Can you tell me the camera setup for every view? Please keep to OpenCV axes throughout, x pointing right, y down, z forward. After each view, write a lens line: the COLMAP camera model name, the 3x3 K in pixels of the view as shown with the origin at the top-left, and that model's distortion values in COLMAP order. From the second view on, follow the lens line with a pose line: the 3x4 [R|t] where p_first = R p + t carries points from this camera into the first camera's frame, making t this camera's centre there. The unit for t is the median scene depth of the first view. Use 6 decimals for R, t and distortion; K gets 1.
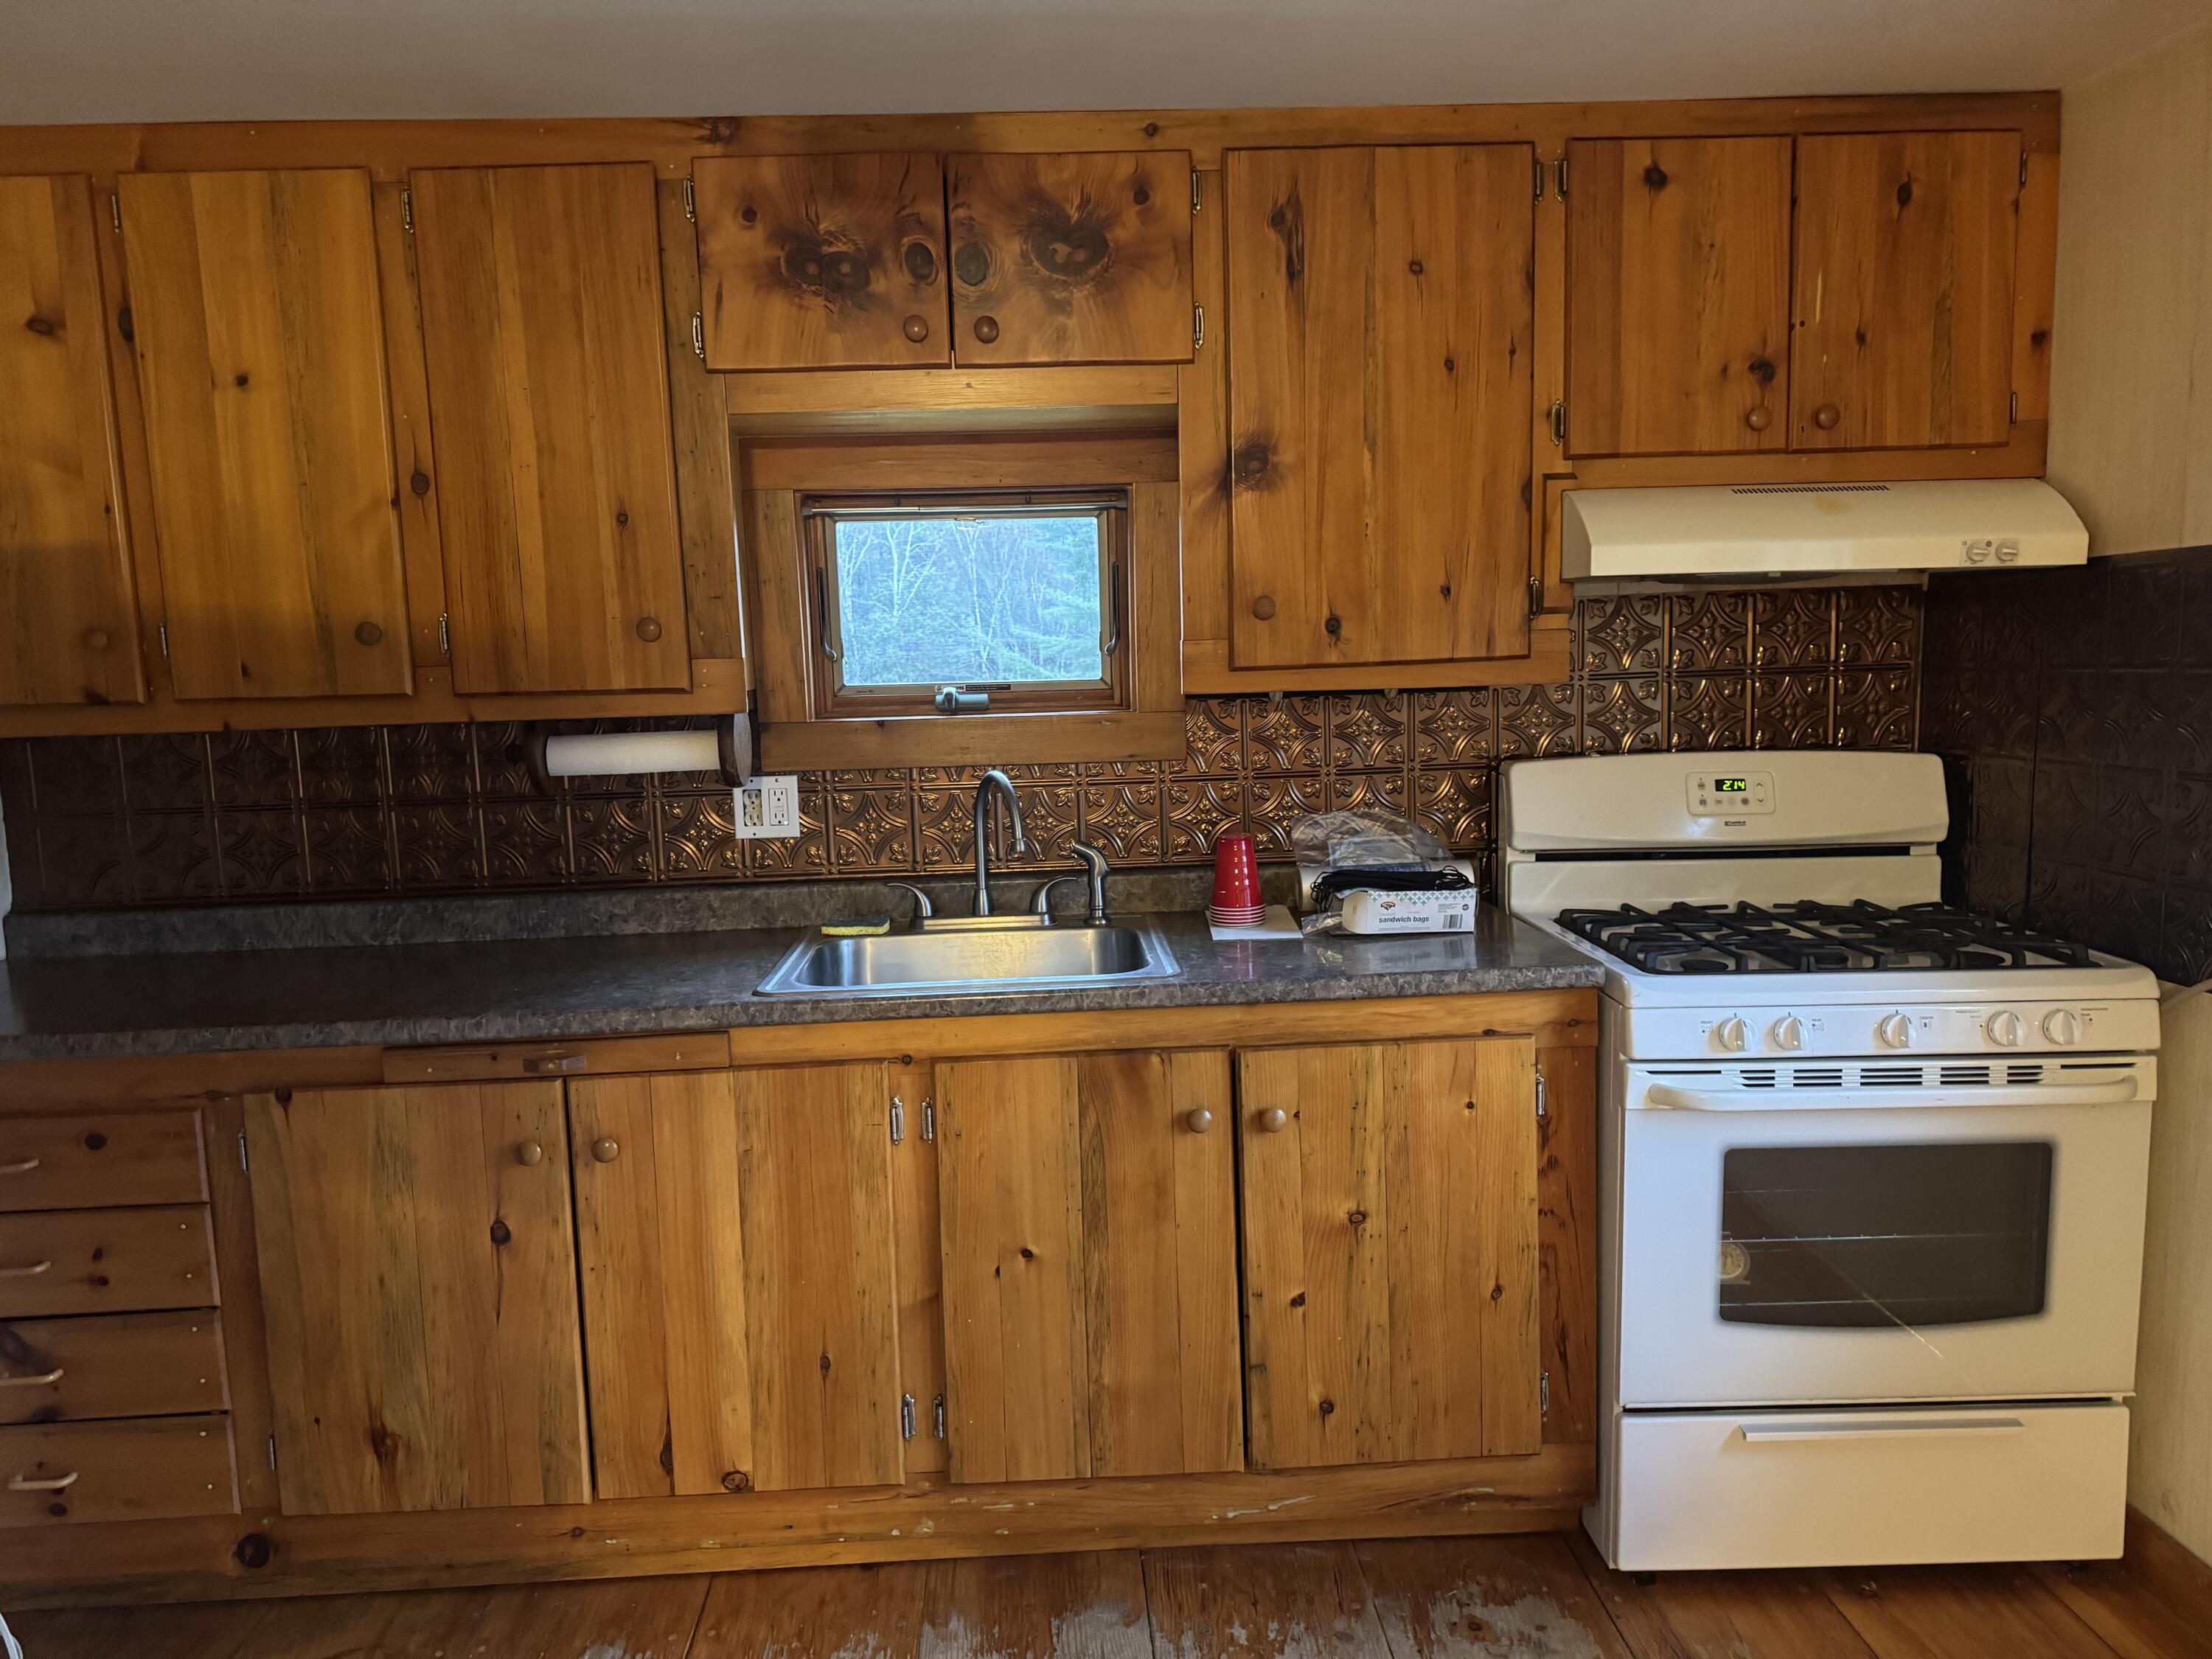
lens RADIAL K [[1553.2, 0, 1072.9], [0, 1553.2, 828.4], [0, 0, 1]] dist [0.104355, -0.185000]
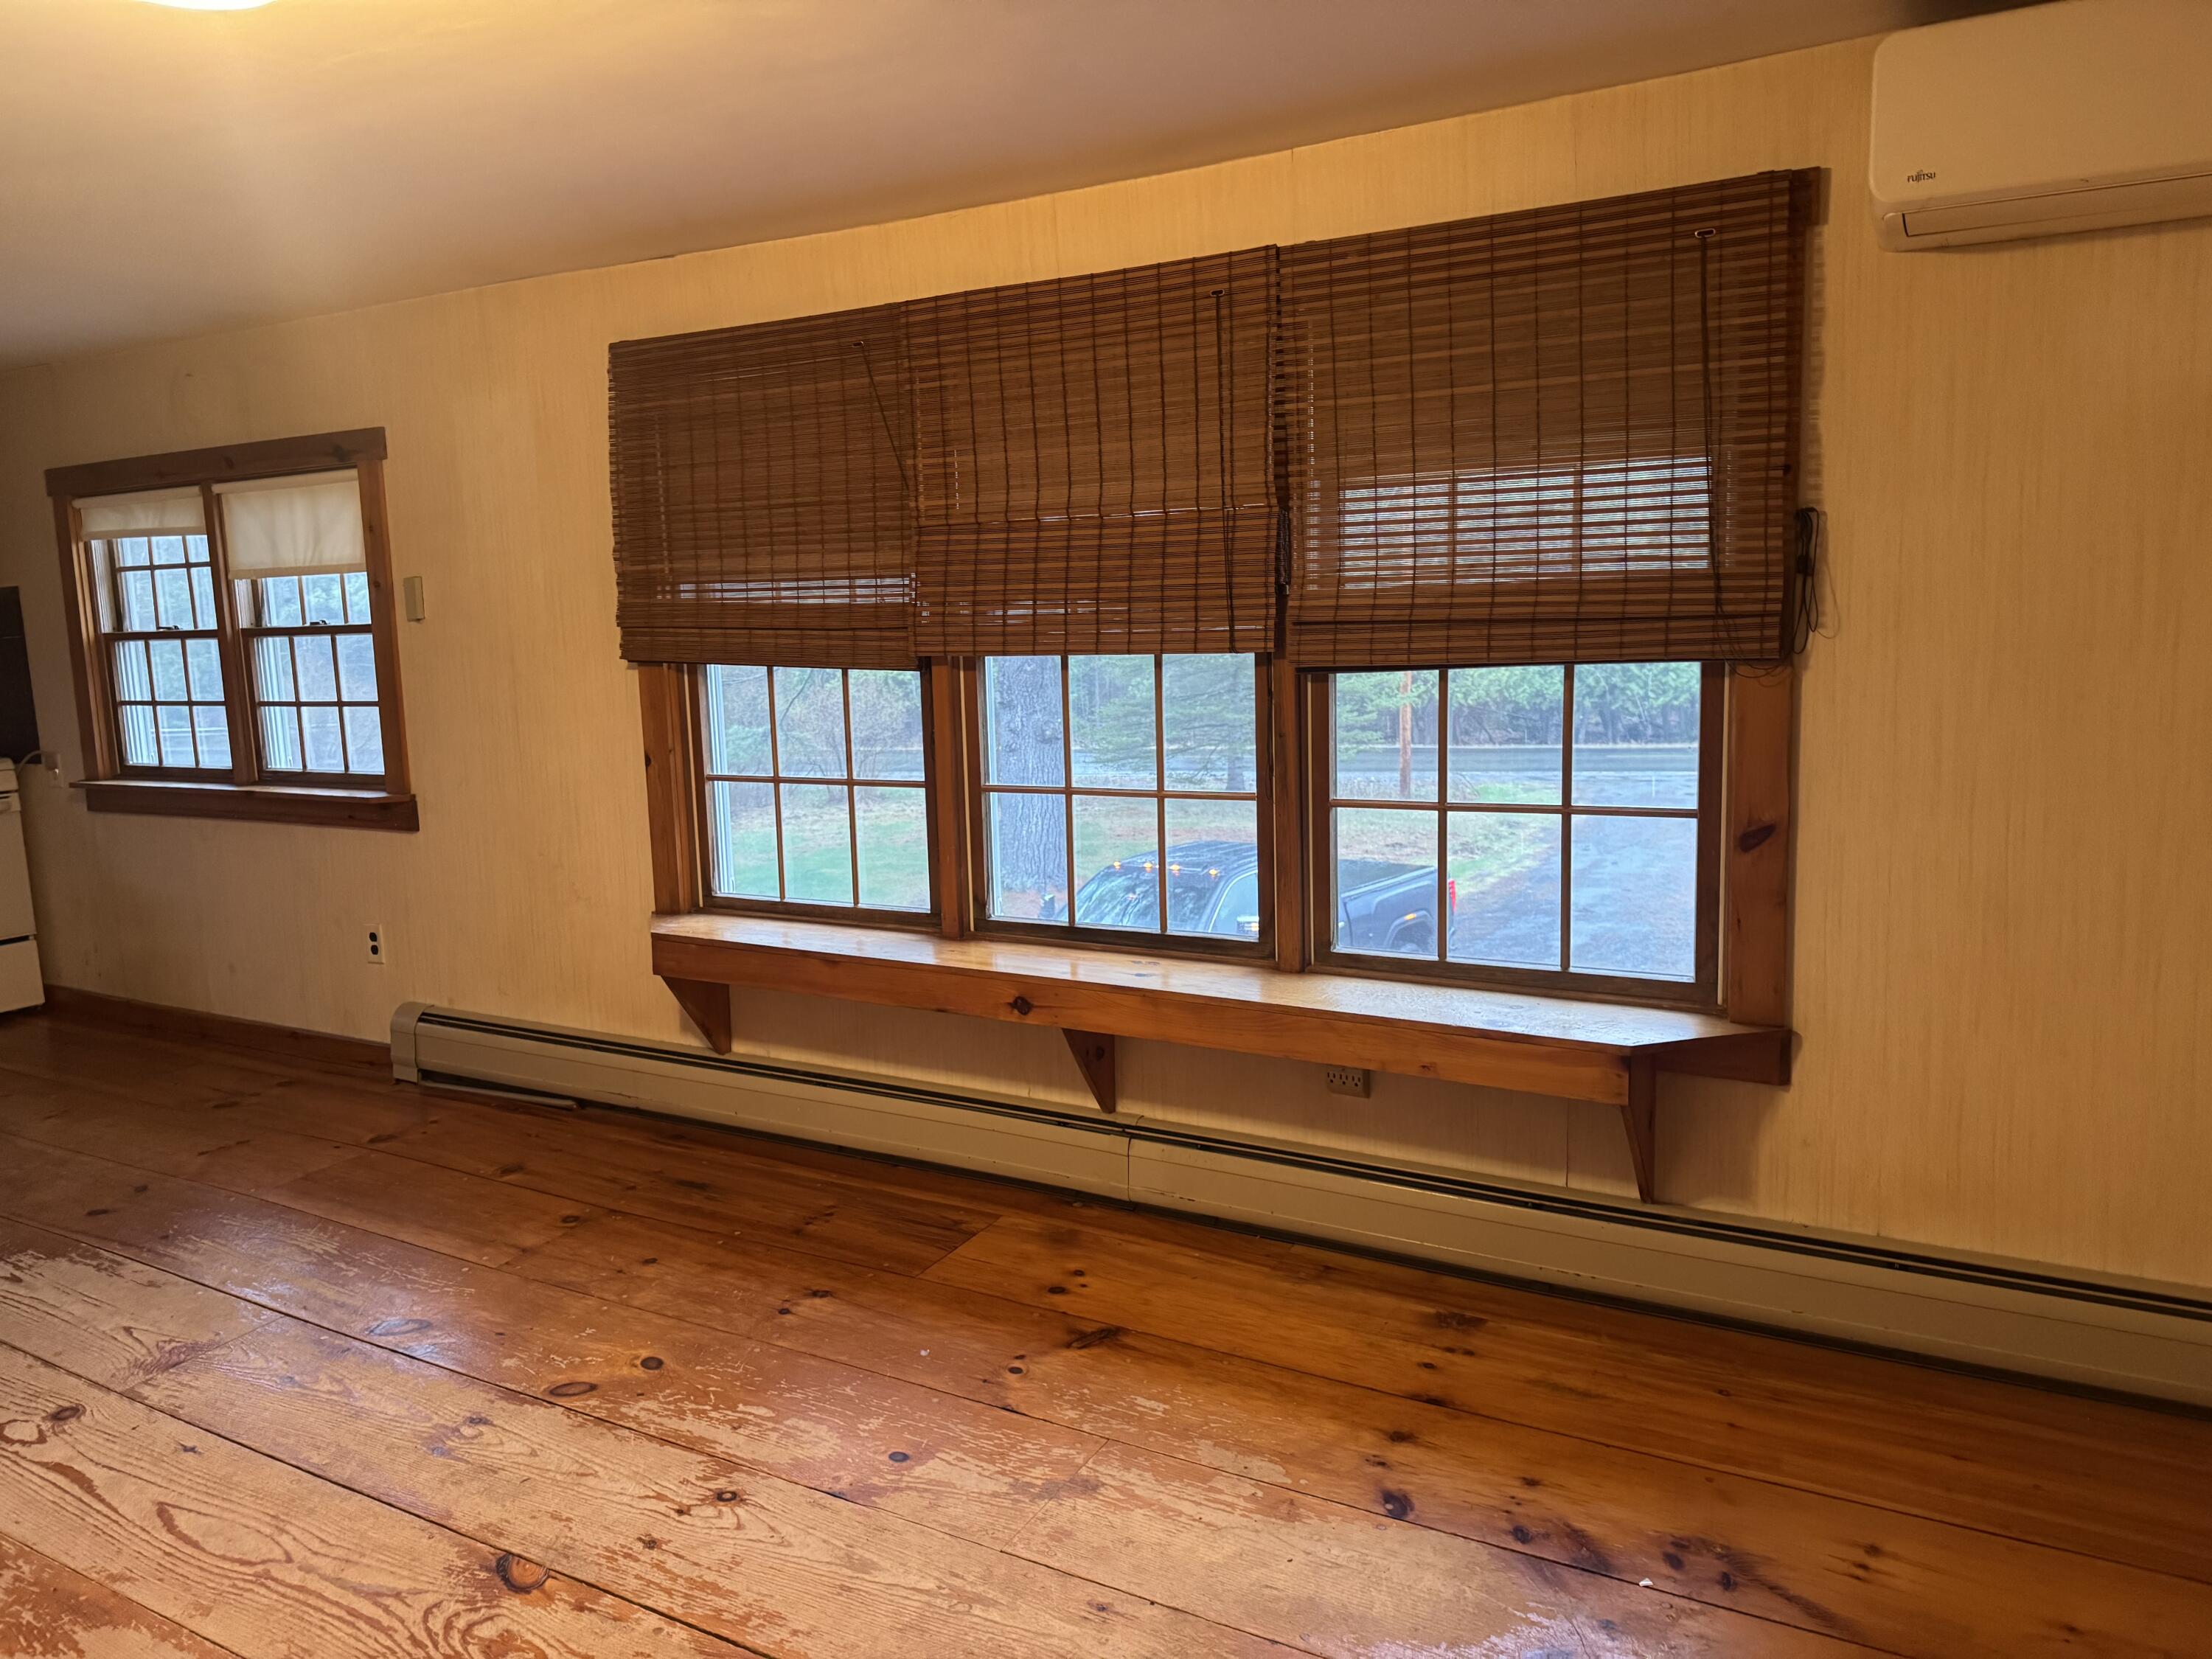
lens RADIAL K [[1570.4, 0, 1119.5], [0, 1570.4, 829.7], [0, 0, 1]] dist [0.046922, -0.051143]
pose [[0.522755, -0.128413, 0.842756, -0.482904], [0.124017, 0.989528, 0.073850, 0.218059], [-0.843414, 0.065911, 0.533206, -1.673895]]
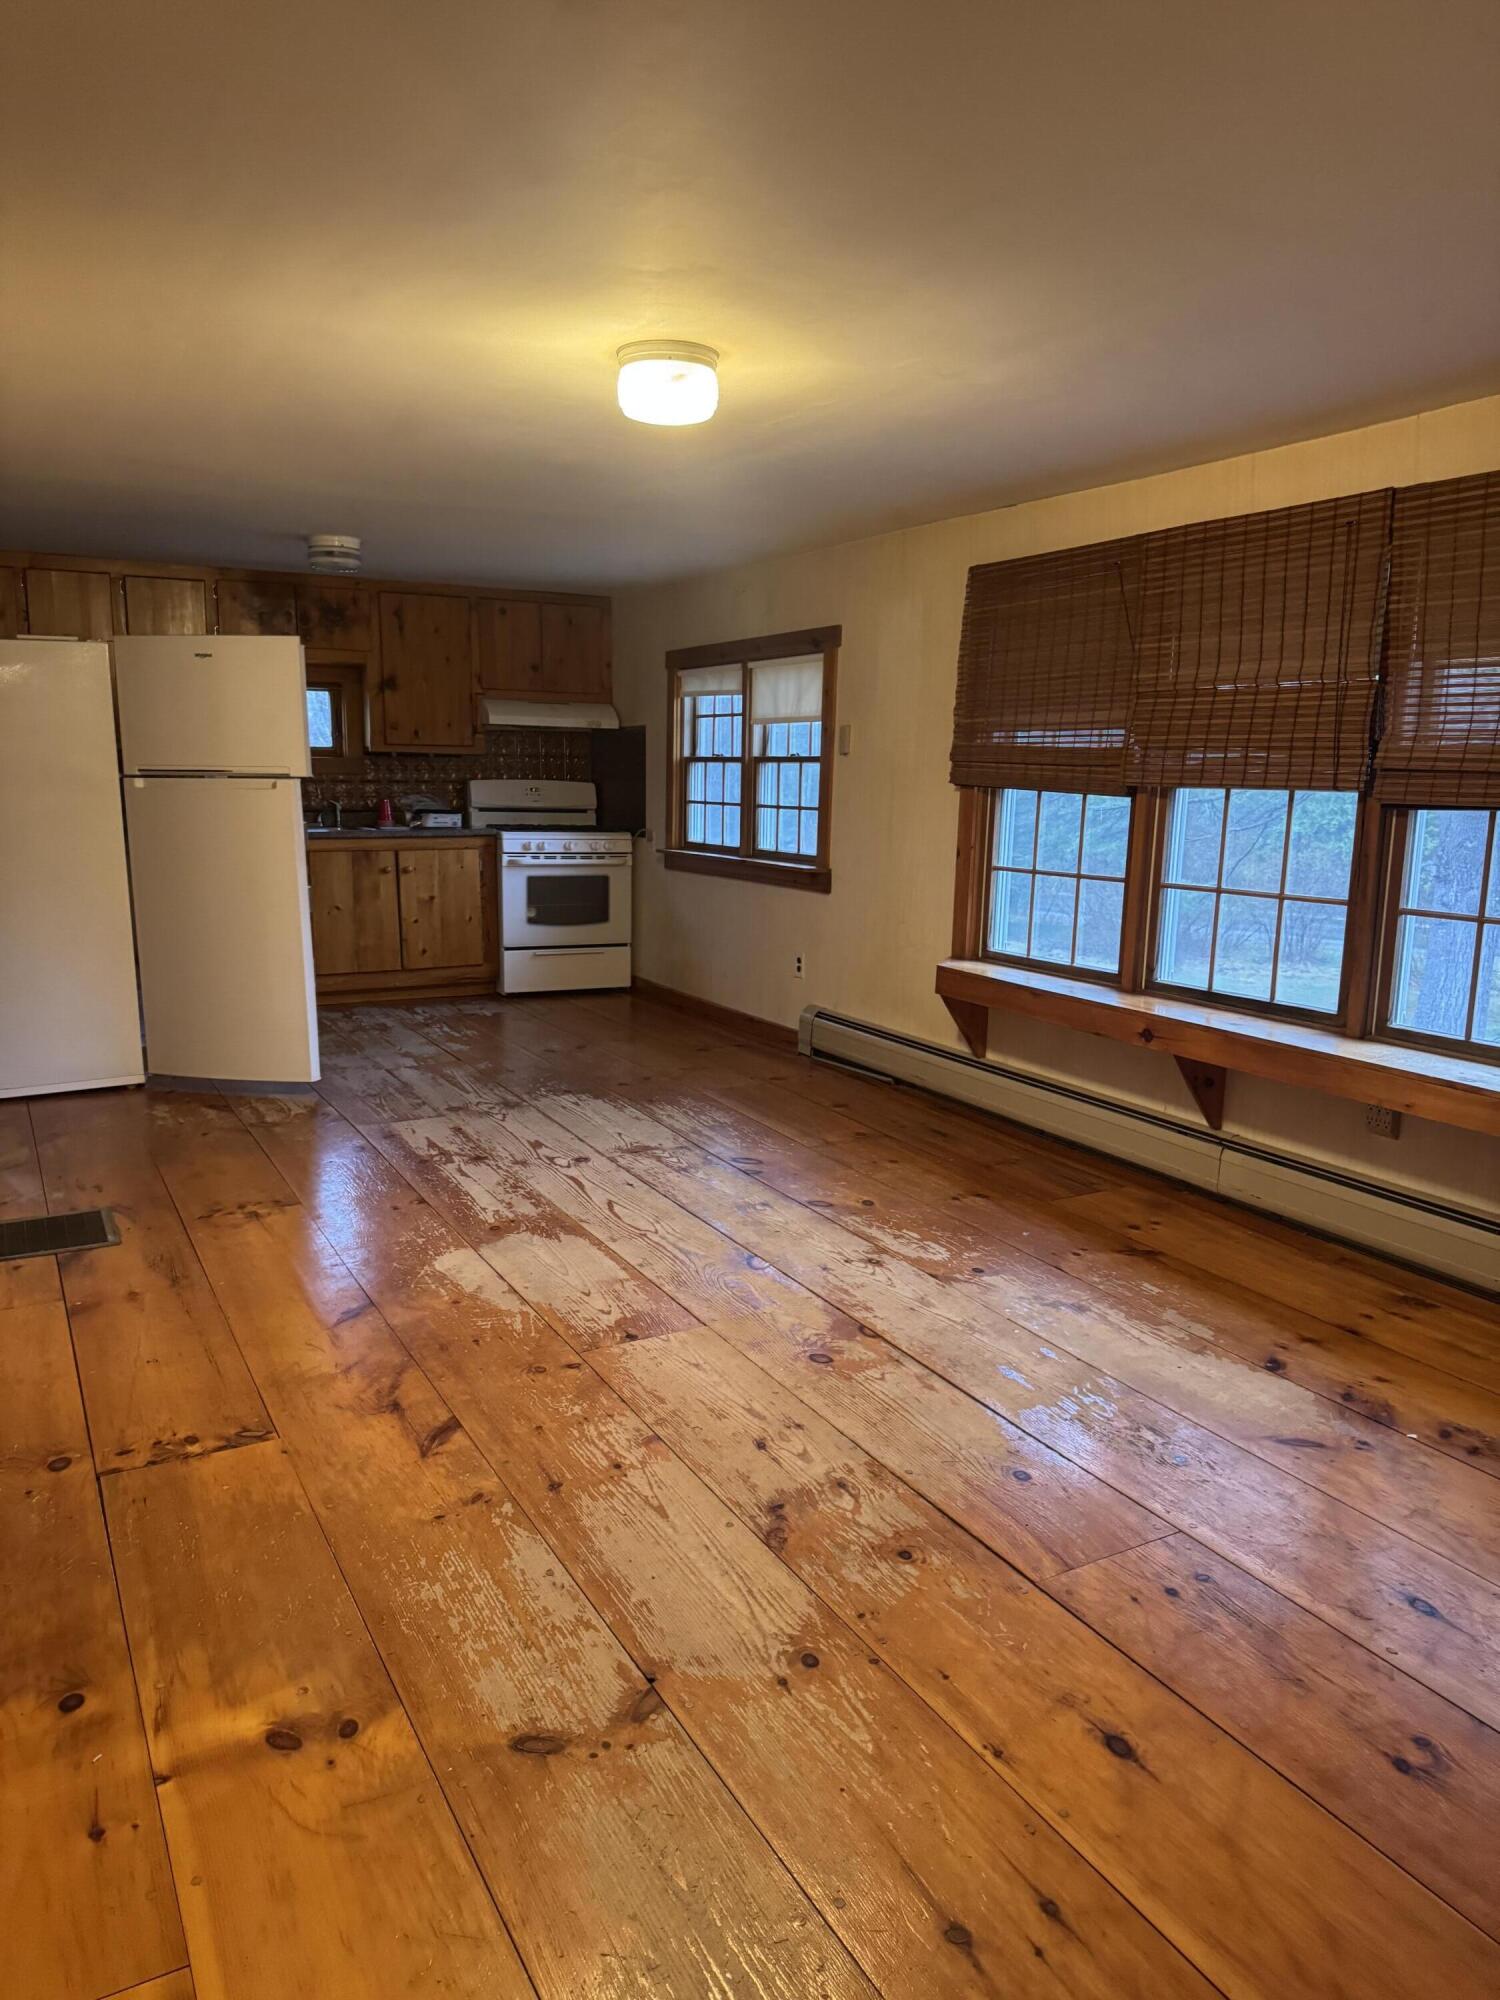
lens RADIAL K [[1403.5, 0, 777.1], [0, 1403.5, 1014.1], [0, 0, 1]] dist [0.149638, -0.276693]
pose [[0.887130, -0.040184, 0.459767, -0.605965], [0.016290, 0.998308, 0.055822, 0.332767], [-0.461232, -0.042031, 0.886283, -2.211510]]
